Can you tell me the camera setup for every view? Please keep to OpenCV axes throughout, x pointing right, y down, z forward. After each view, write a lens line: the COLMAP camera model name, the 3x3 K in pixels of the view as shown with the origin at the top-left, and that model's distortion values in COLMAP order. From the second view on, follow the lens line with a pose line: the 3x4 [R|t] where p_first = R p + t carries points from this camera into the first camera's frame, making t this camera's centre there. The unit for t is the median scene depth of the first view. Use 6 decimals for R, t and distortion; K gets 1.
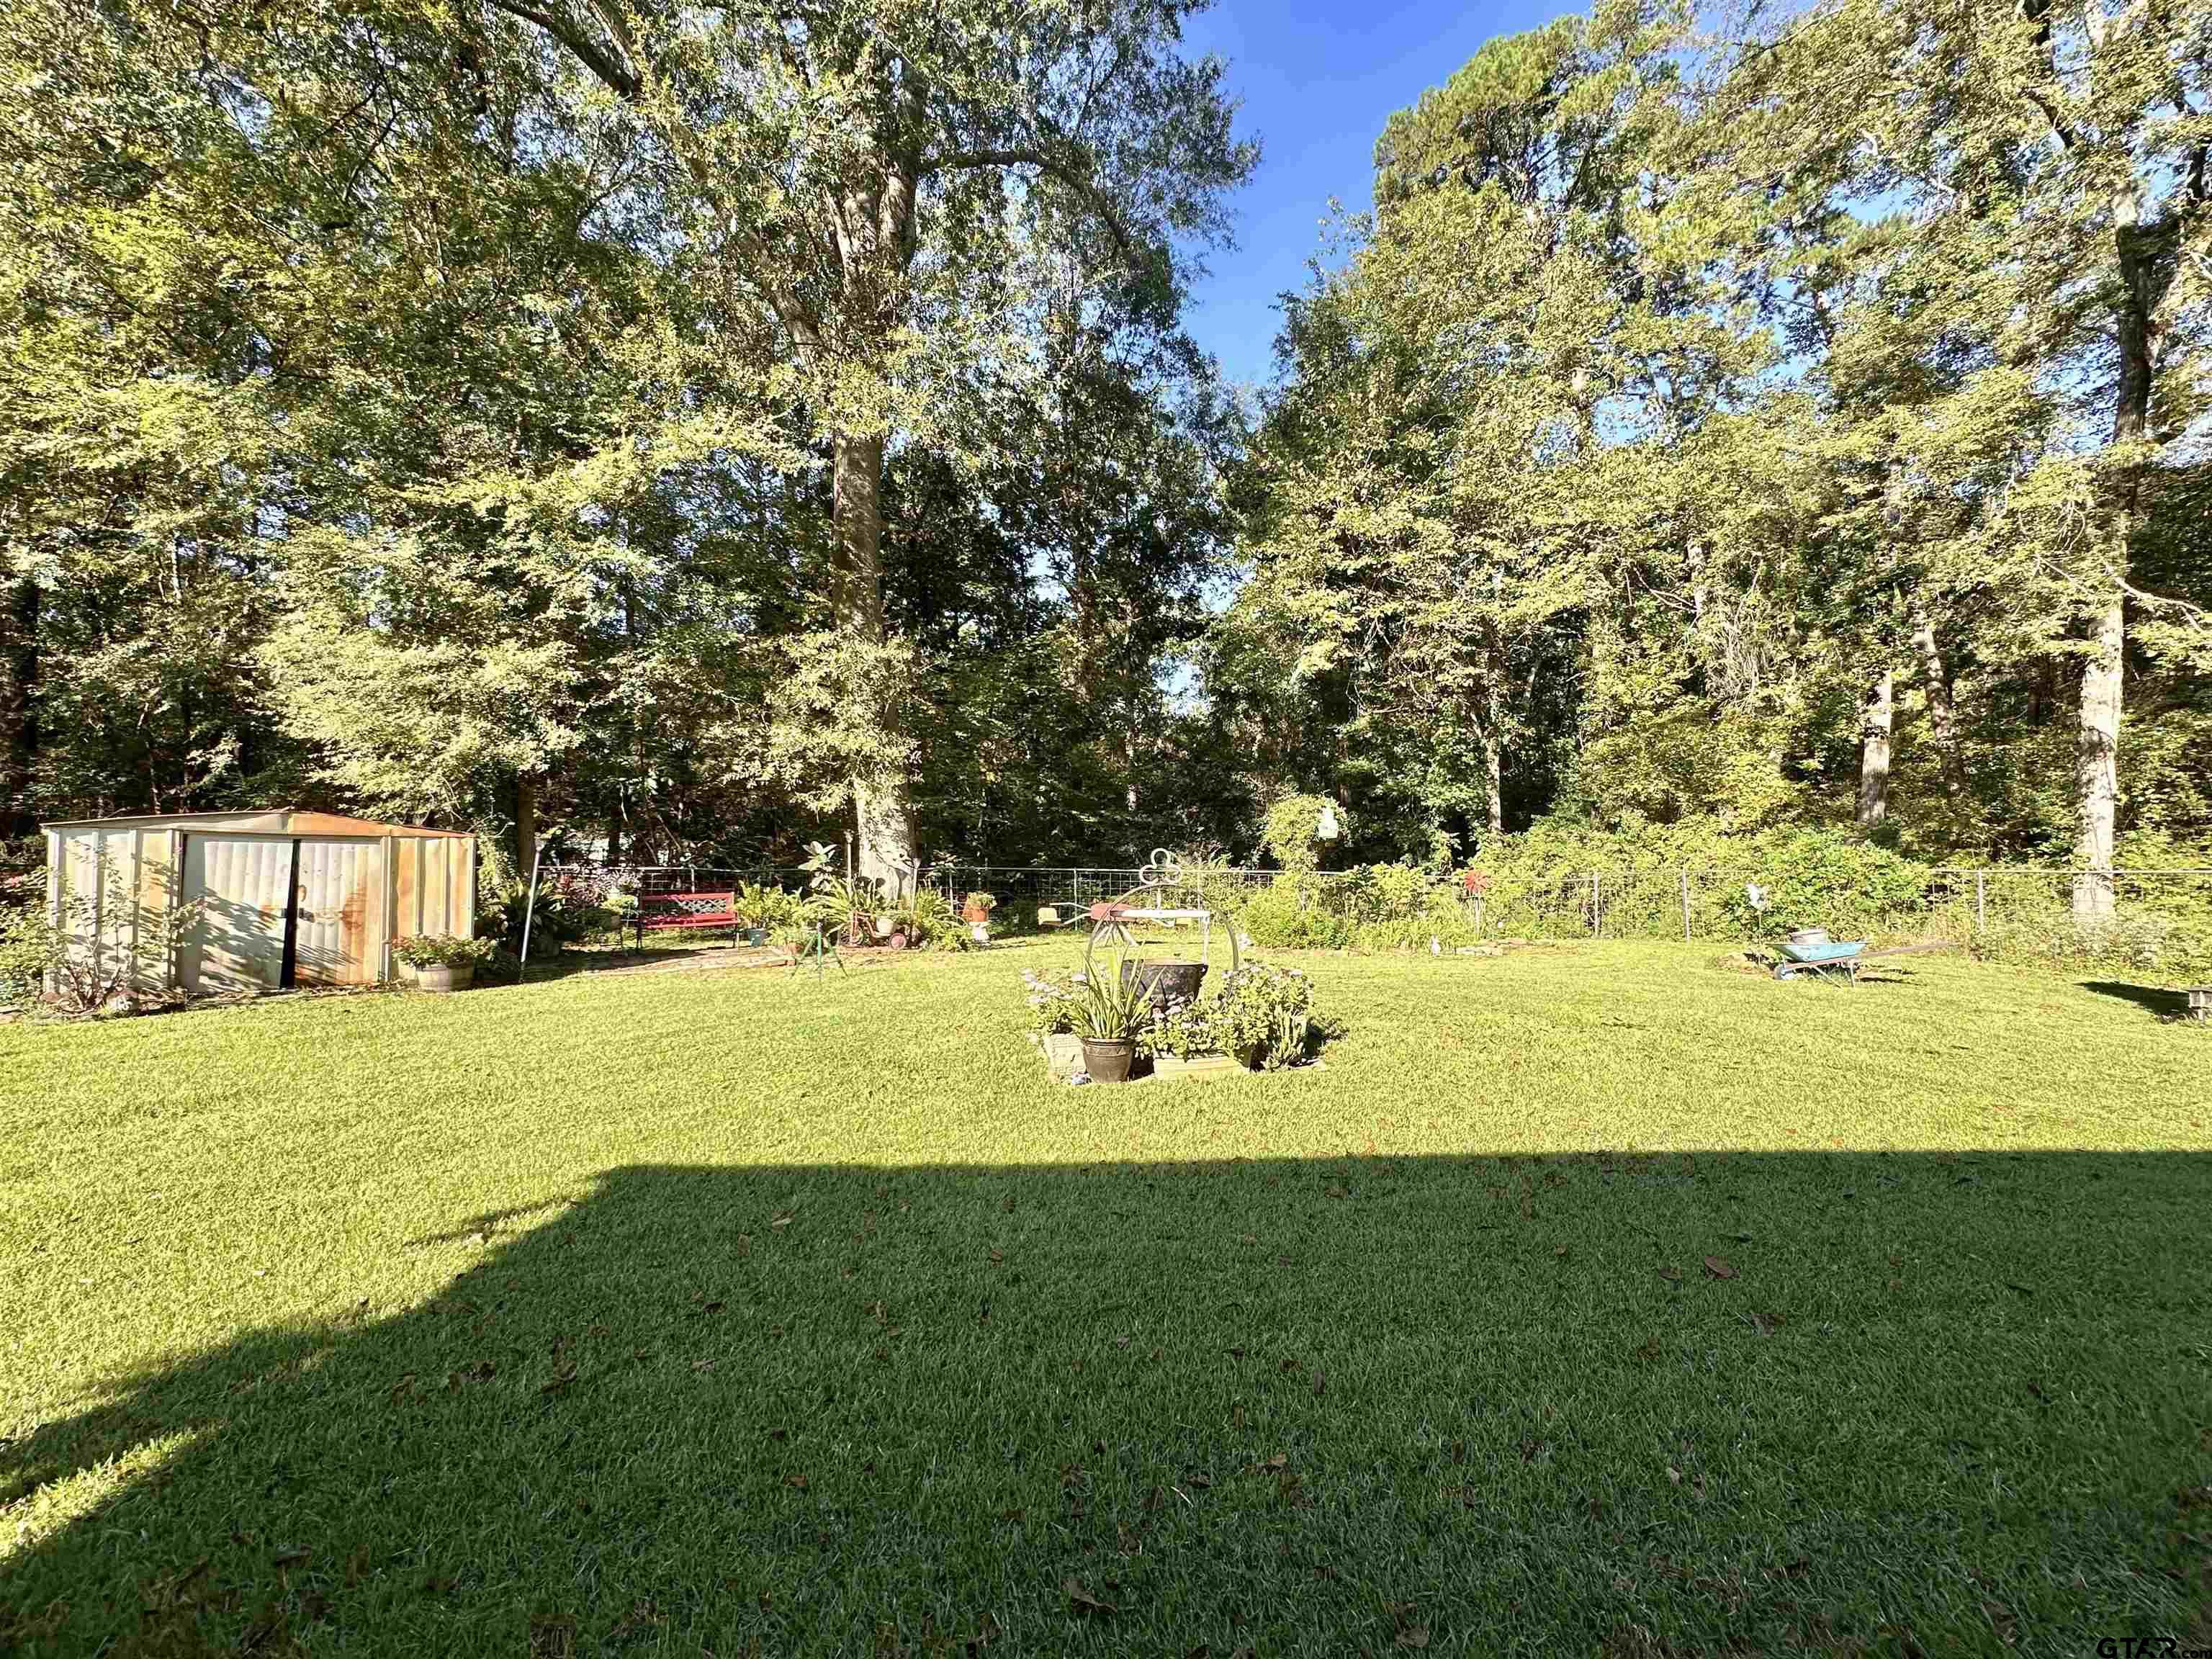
lens RADIAL K [[893.7, 0, 1104.4], [0, 893.7, 824.8], [0, 0, 1]] dist [-0.003668, -0.000136]
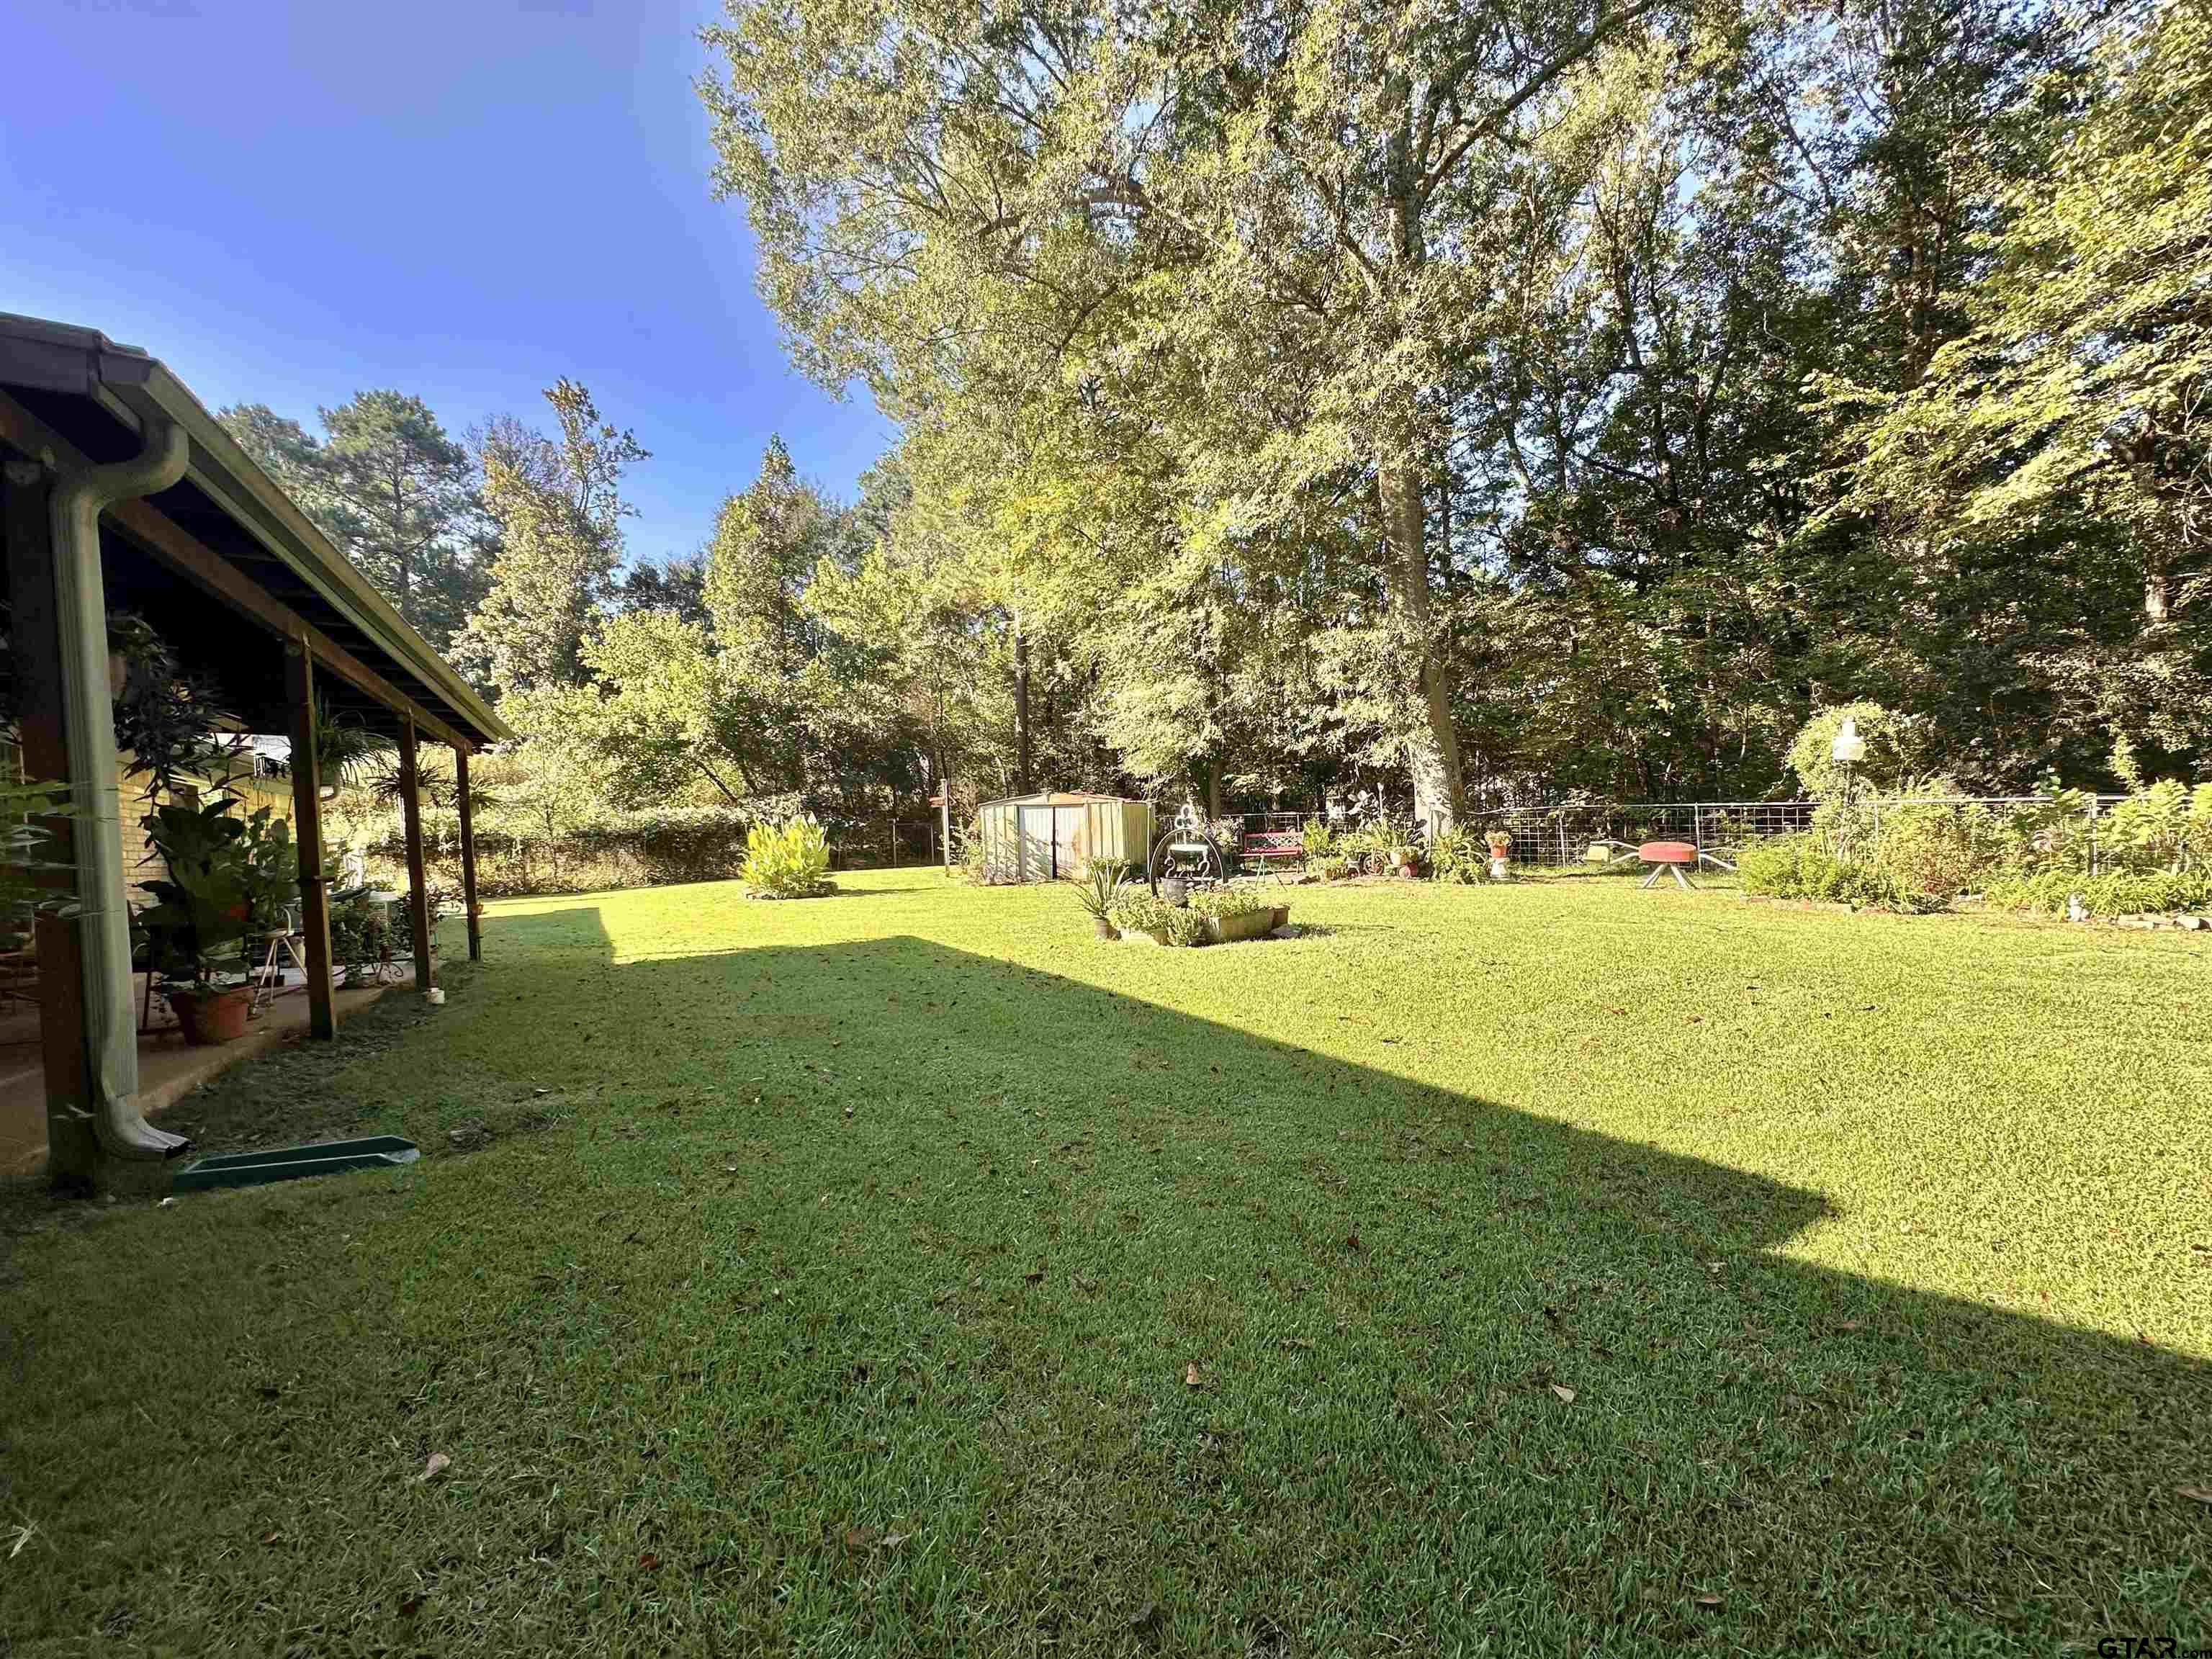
lens RADIAL K [[893.7, 0, 1114.5], [0, 893.7, 822.6], [0, 0, 1]] dist [-0.003668, -0.000136]
pose [[0.527766, 0.003935, -0.849380, 0.641820], [0.071234, 0.996261, 0.048878, -0.027399], [0.846397, -0.086301, 0.525513, 0.031444]]
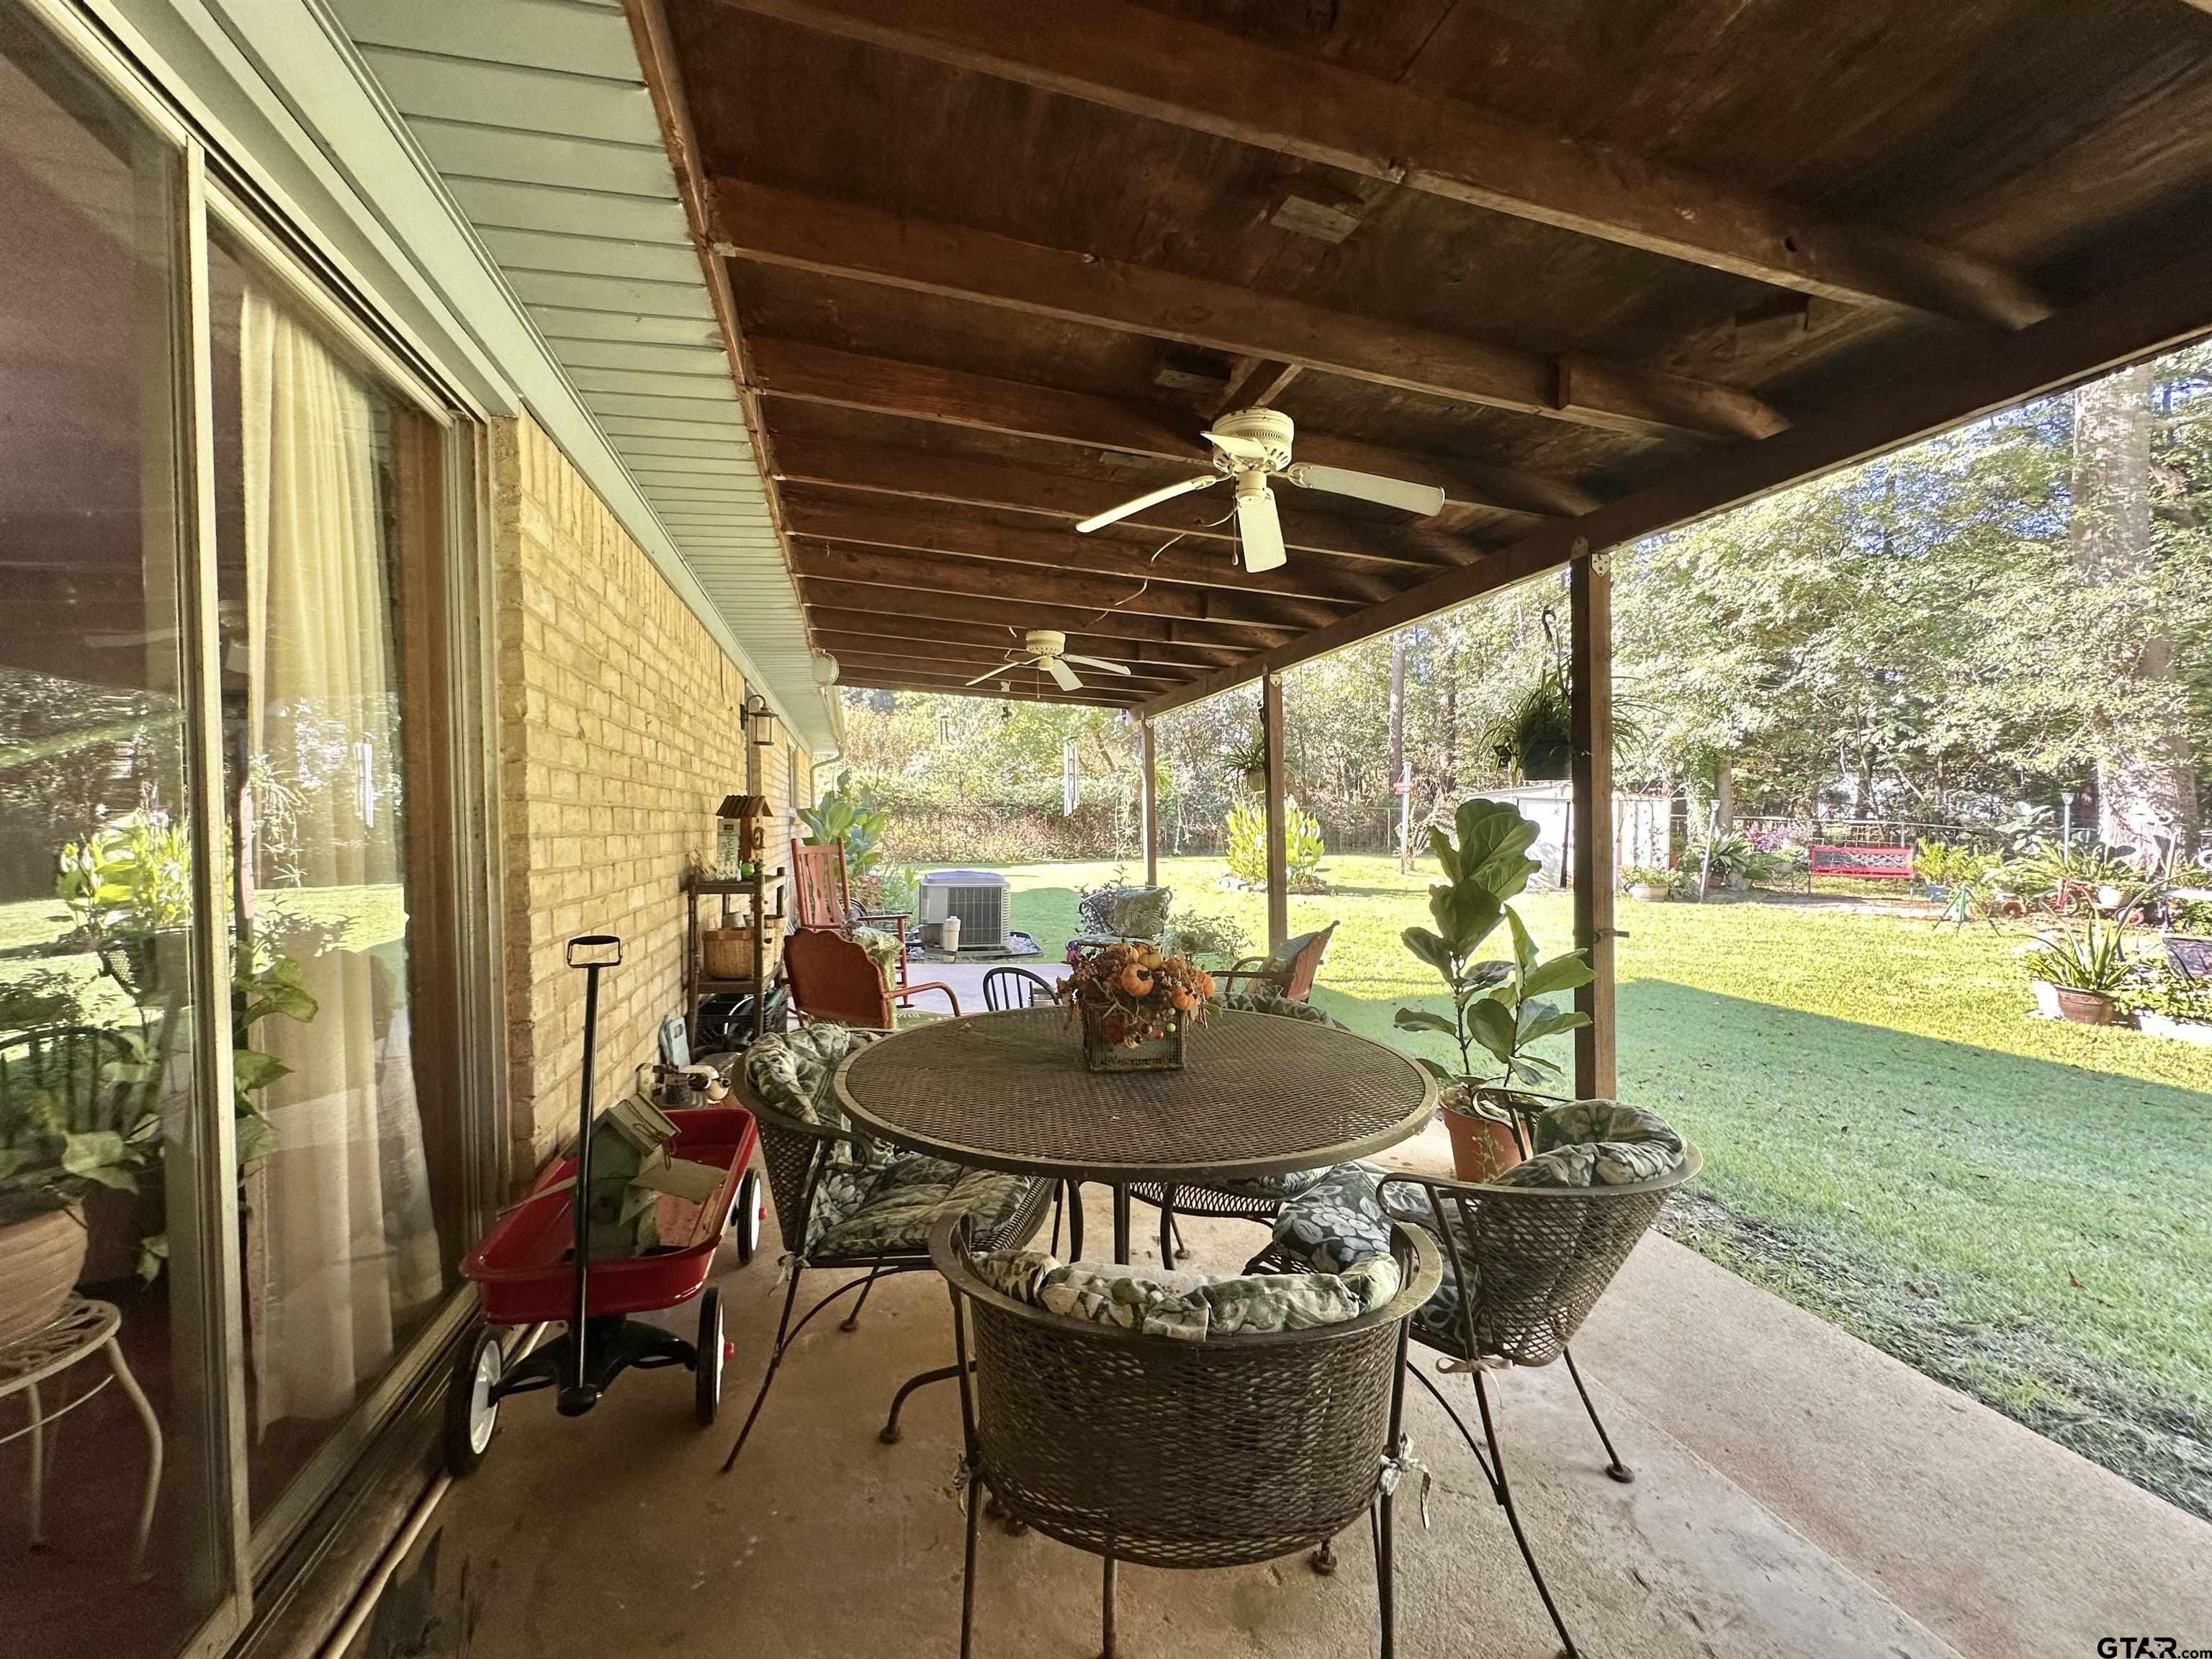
lens RADIAL K [[893.7, 0, 1099.7], [0, 893.7, 828.8], [0, 0, 1]] dist [-0.003668, -0.000136]
pose [[0.317483, 0.044442, -0.947222, 0.305500], [0.024319, 0.998191, 0.054985, -0.034384], [0.947952, -0.040492, 0.315828, -0.278609]]
